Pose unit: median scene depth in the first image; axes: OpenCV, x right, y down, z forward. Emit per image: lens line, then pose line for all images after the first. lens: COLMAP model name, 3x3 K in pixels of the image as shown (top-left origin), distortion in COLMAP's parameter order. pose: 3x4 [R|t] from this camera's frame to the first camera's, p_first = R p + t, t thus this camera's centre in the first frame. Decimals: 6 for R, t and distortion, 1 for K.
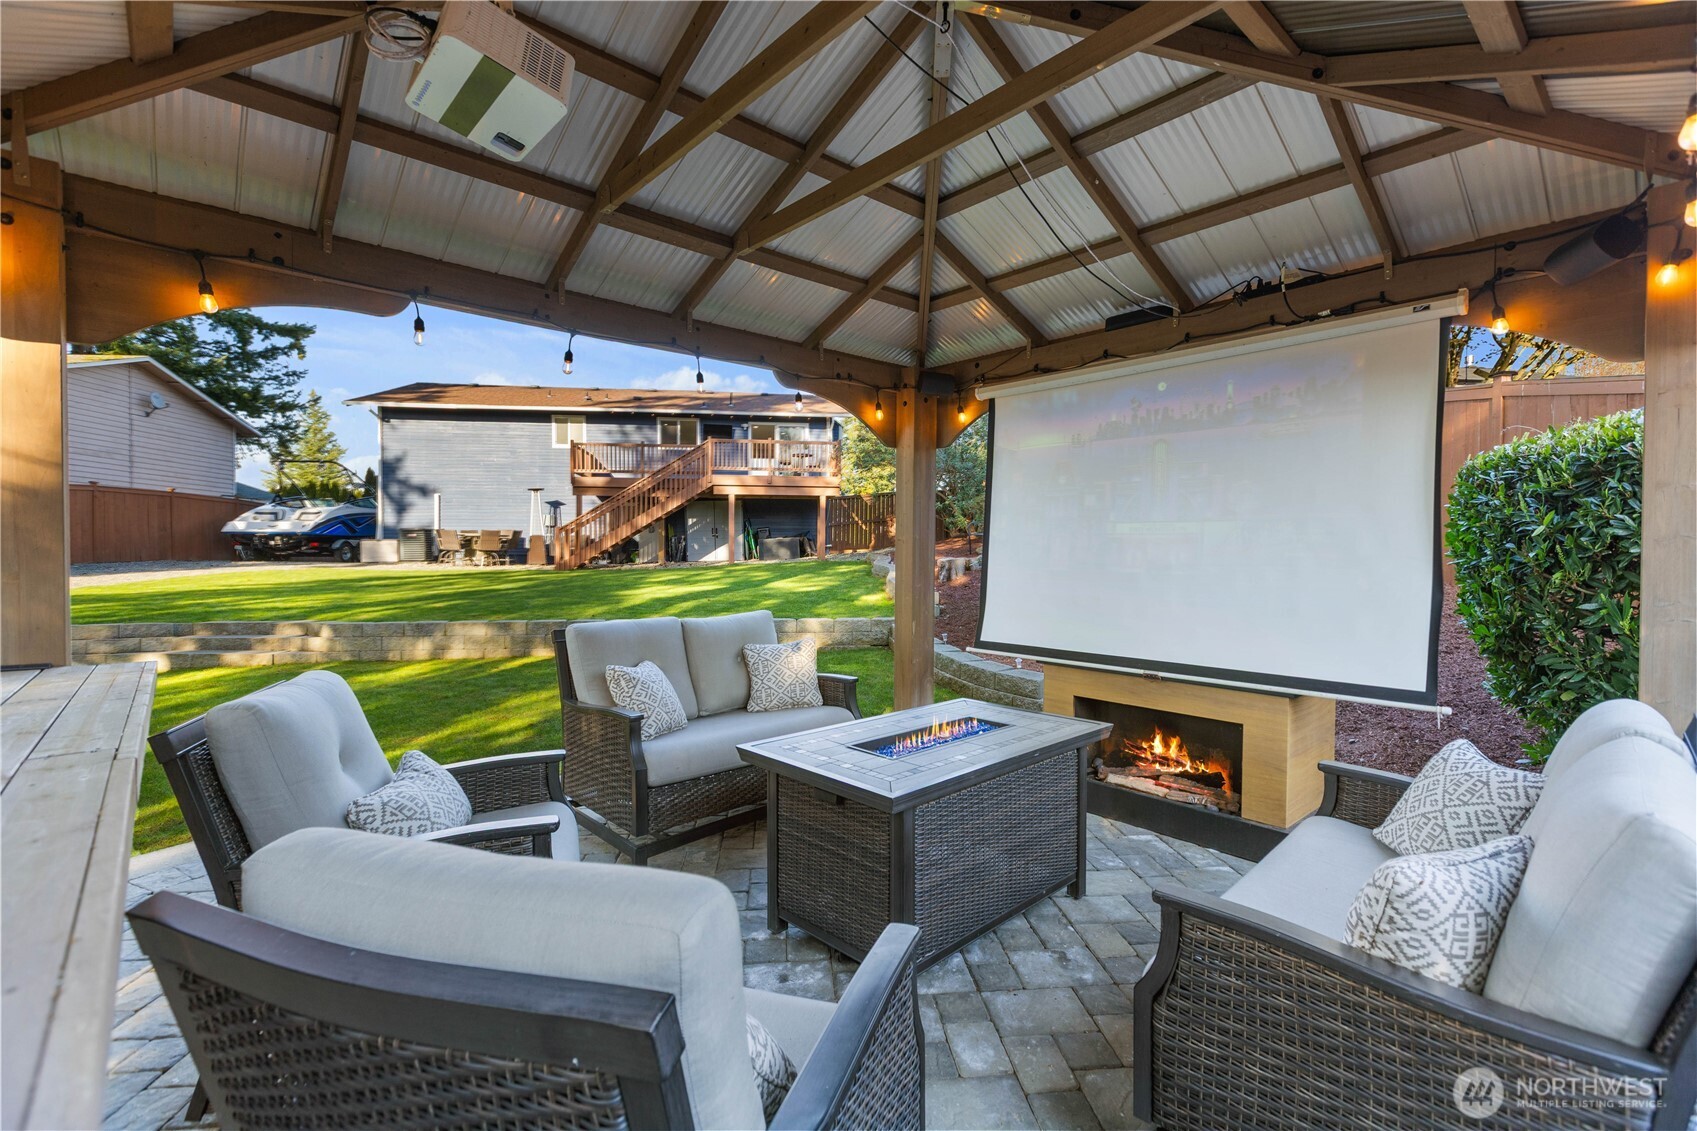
lens RADIAL K [[753.6, 0, 848.5], [0, 753.6, 565.5], [0, 0, 1]] dist [0.000926, 0.000063]
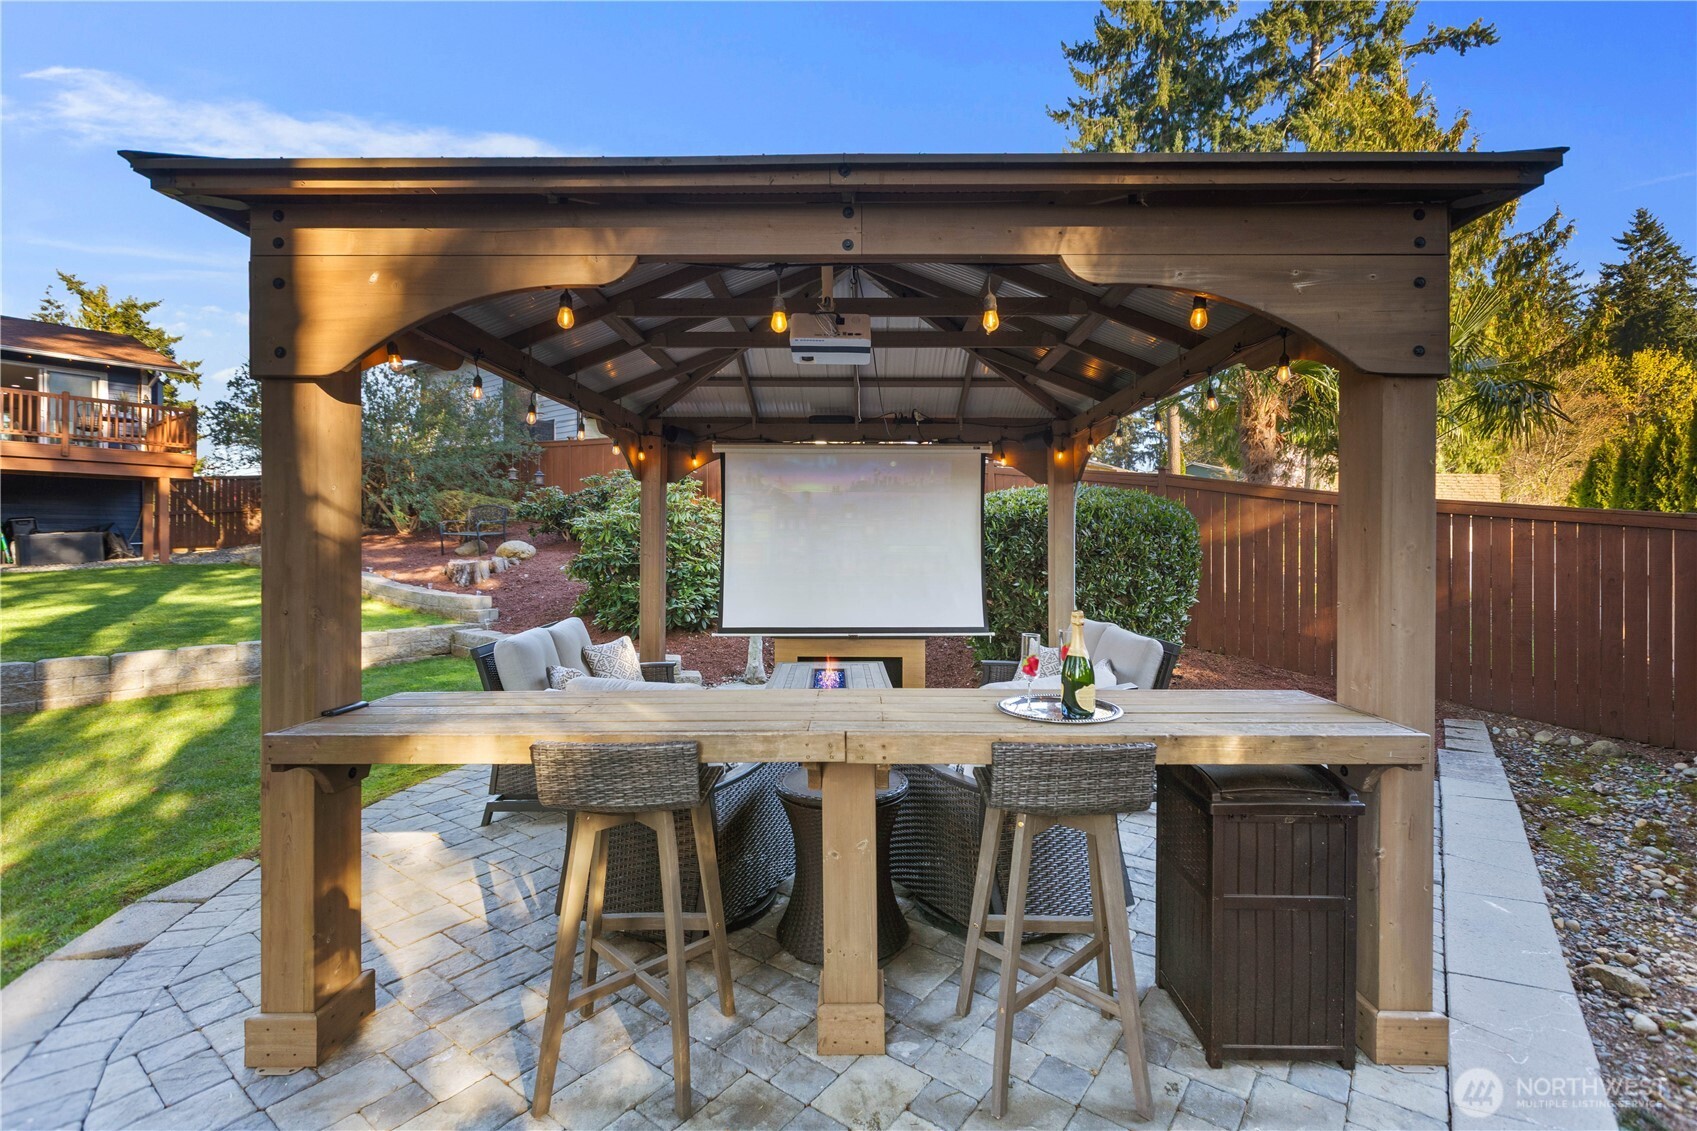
lens RADIAL K [[769.8, 0, 847.0], [0, 769.8, 538.6], [0, 0, 1]] dist [-0.001384, -0.000281]
pose [[0.684511, 0.003470, 0.728994, -0.372863], [0.015944, 0.999678, -0.019729, -0.016681], [-0.728828, 0.025128, 0.684236, -0.074333]]
